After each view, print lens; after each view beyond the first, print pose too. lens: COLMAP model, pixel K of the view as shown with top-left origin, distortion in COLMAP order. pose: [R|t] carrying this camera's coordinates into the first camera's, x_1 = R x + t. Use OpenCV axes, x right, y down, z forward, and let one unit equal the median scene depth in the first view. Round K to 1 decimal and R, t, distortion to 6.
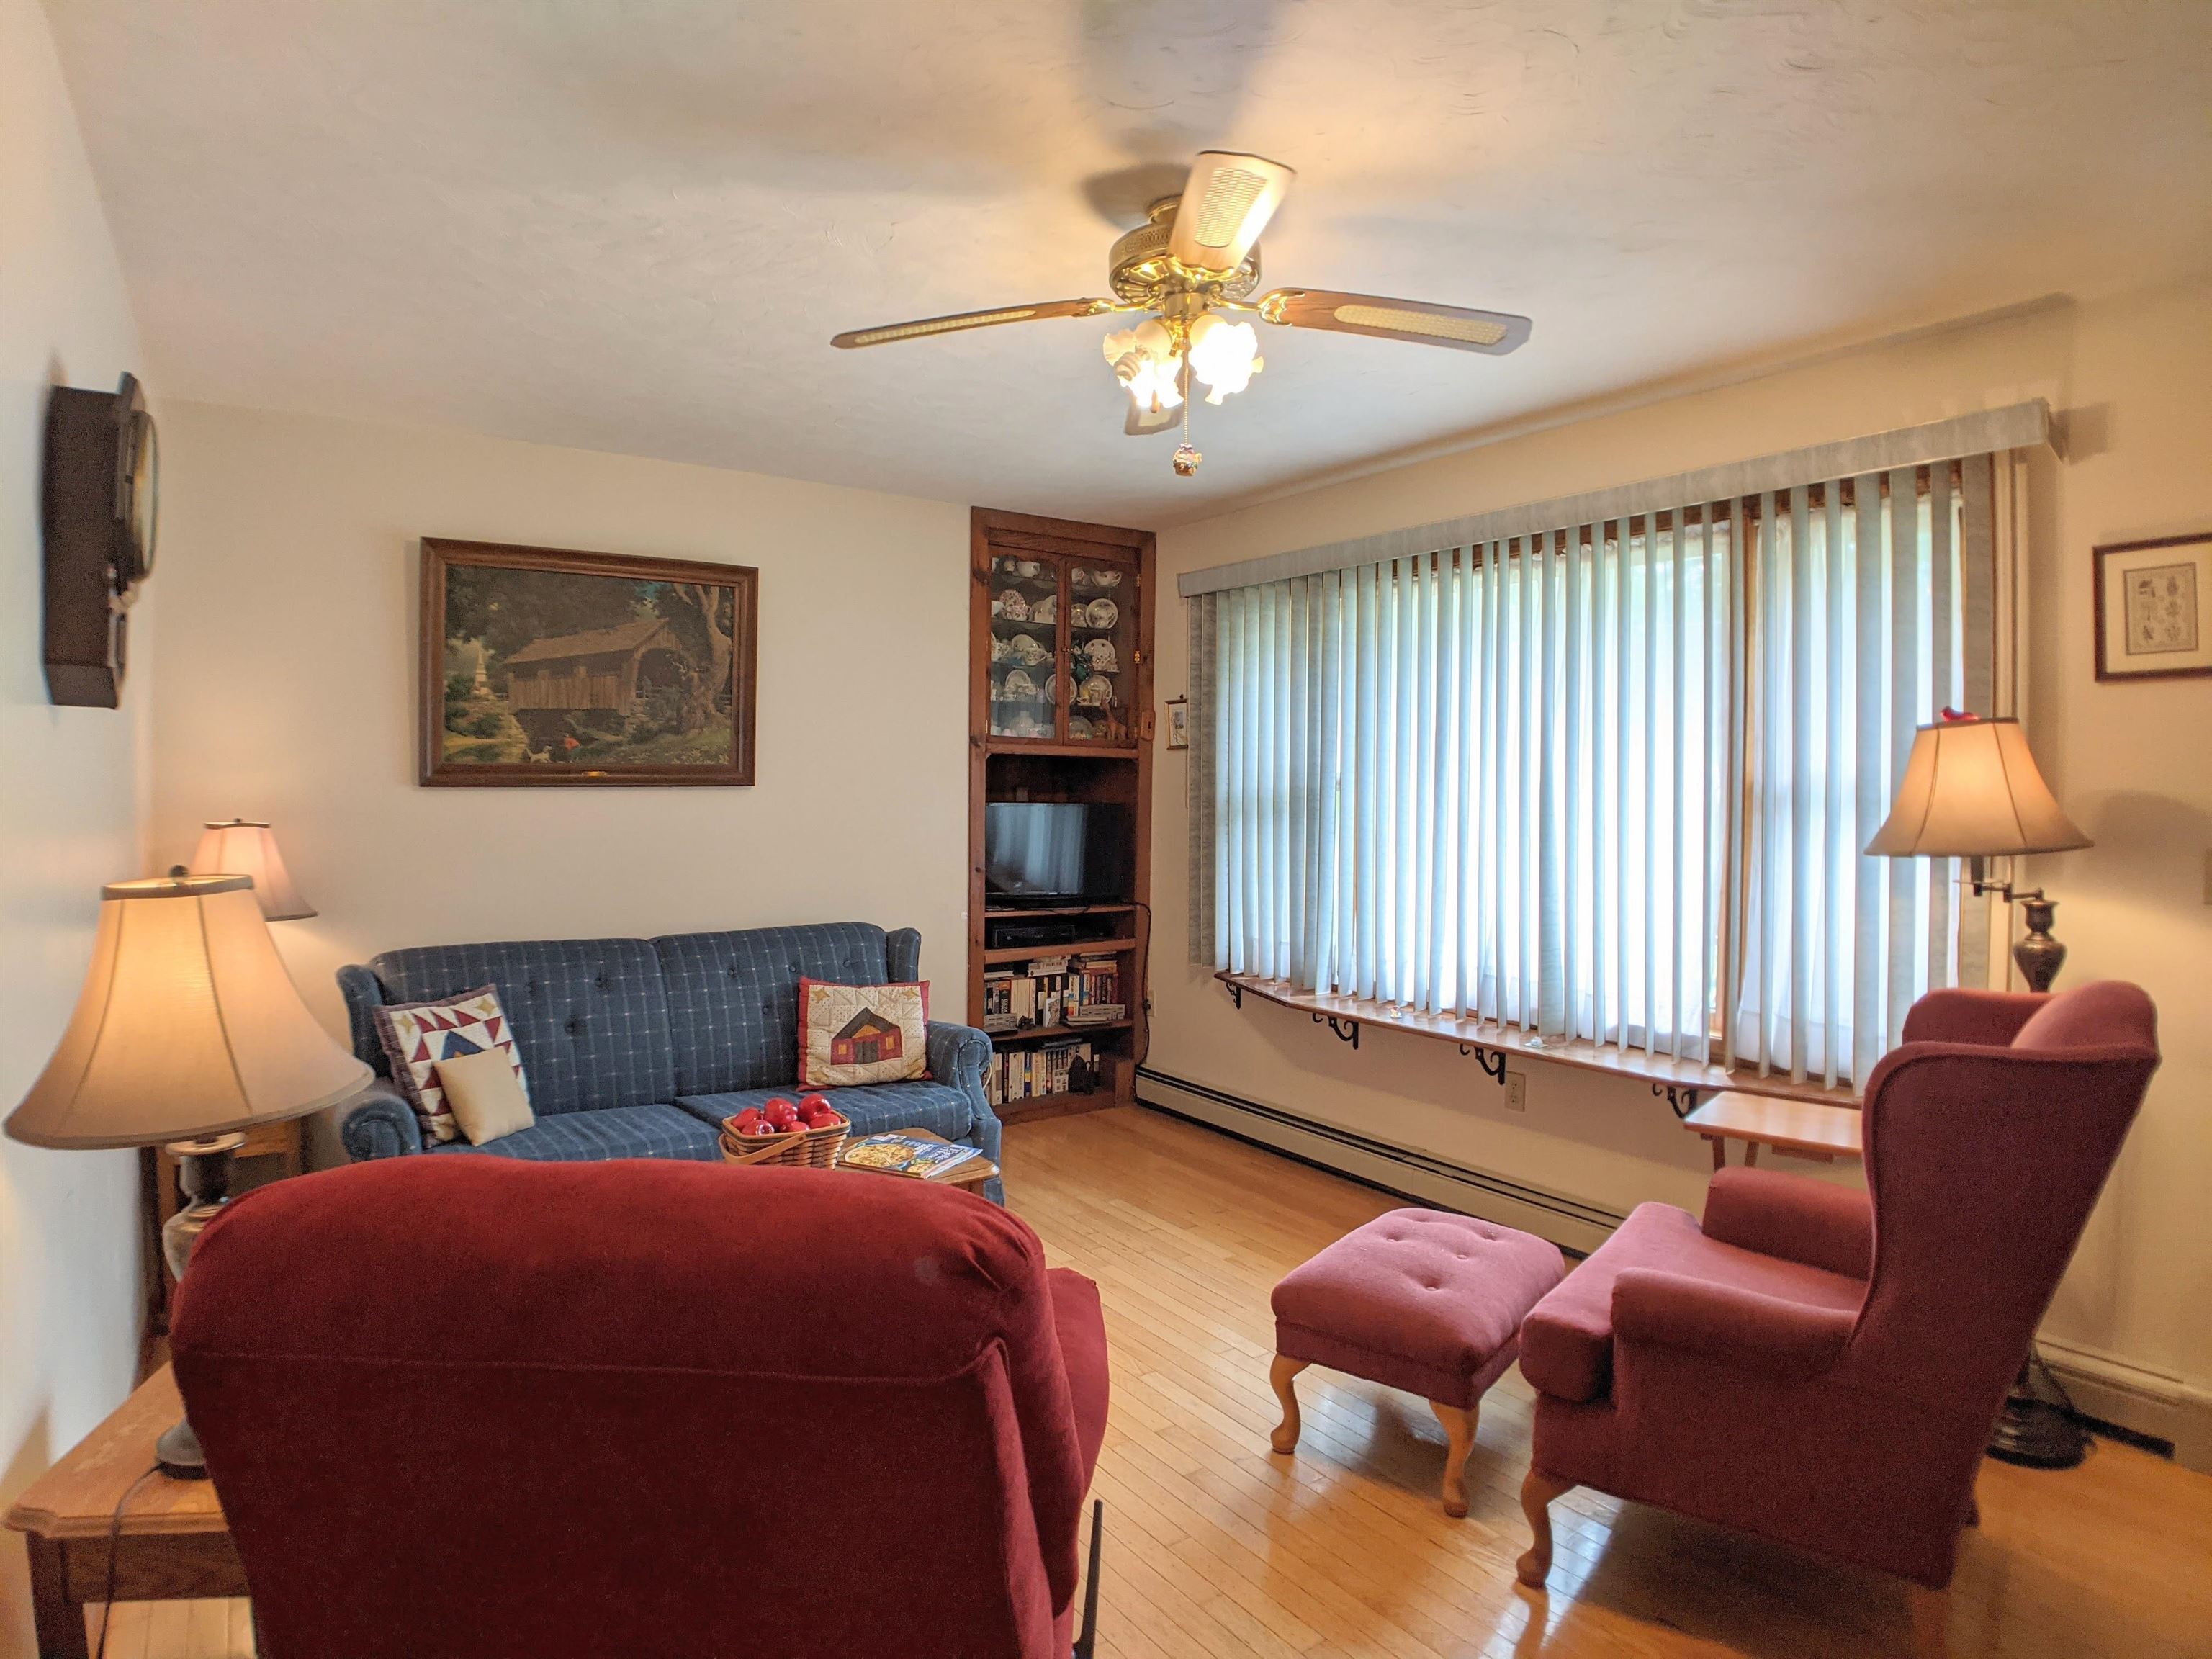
lens RADIAL K [[1222.3, 0, 1094.1], [0, 1222.3, 851.7], [0, 0, 1]] dist [-0.038330, -0.030067]
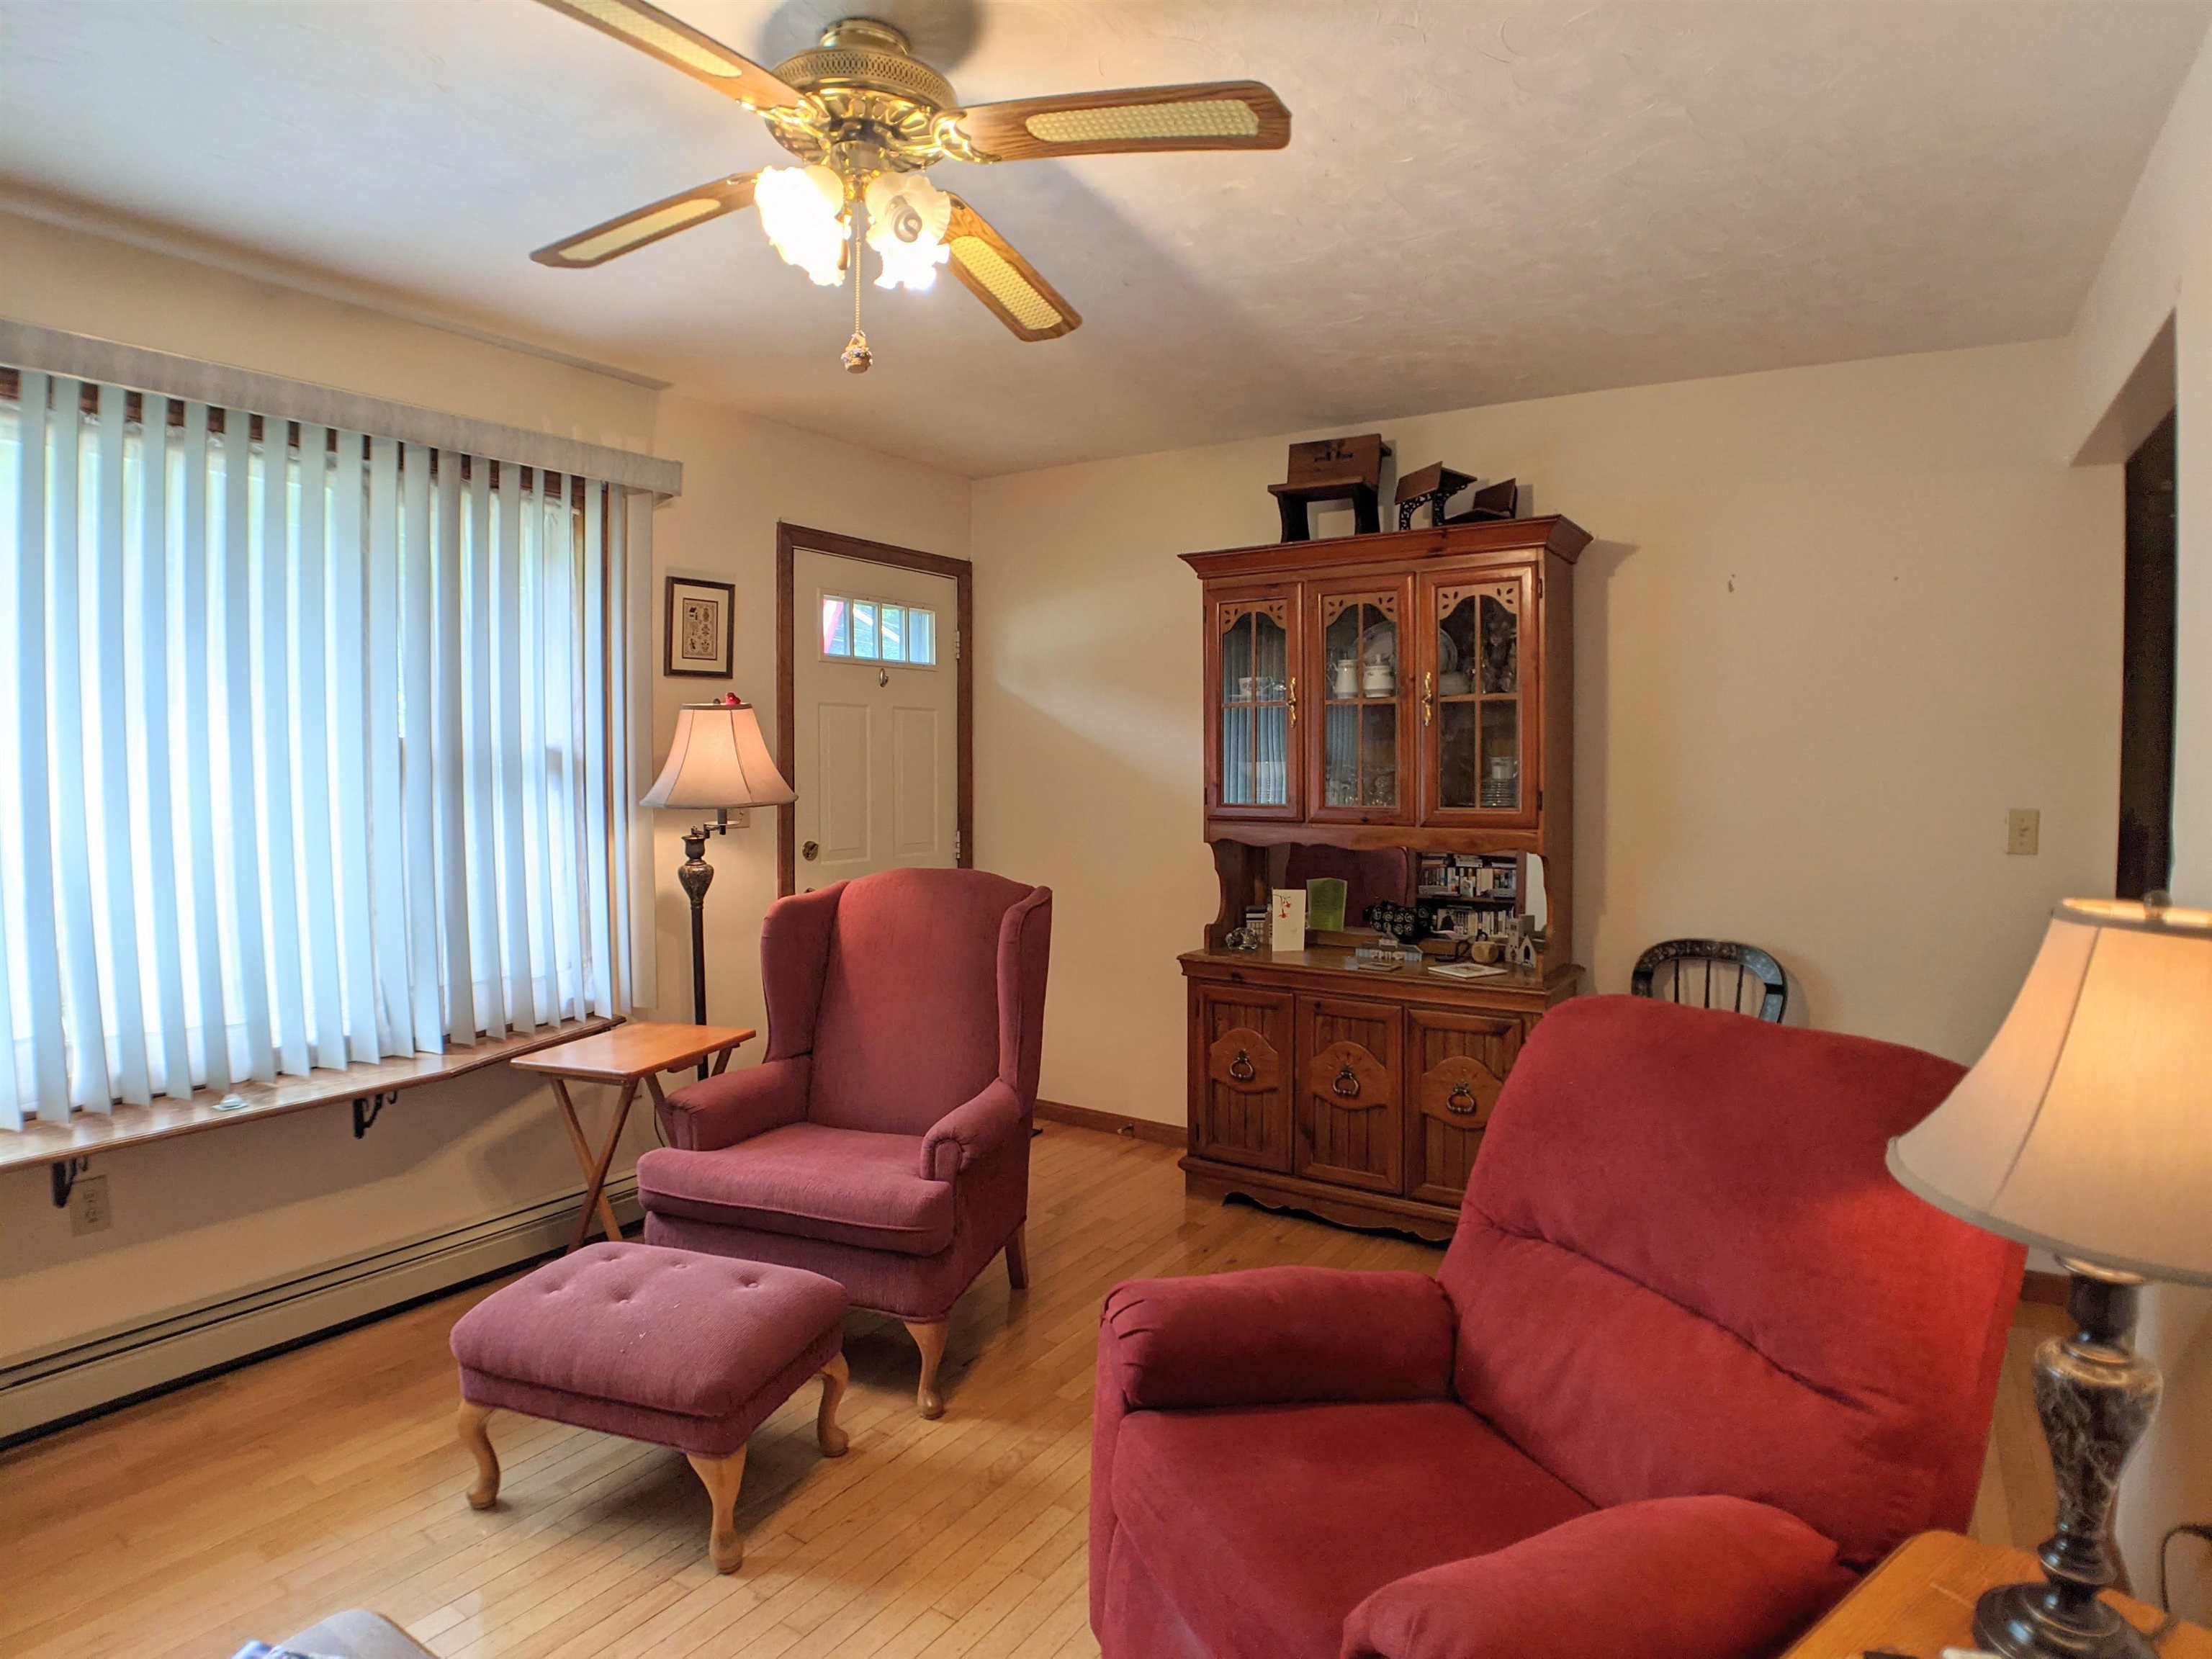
lens RADIAL K [[1222.3, 0, 1094.1], [0, 1222.3, 851.7], [0, 0, 1]] dist [-0.038330, -0.030067]
pose [[-0.348806, -0.090503, 0.932815, -0.678196], [0.027499, 0.993910, 0.106713, -0.079159], [-0.936792, 0.062873, -0.344193, 1.045836]]
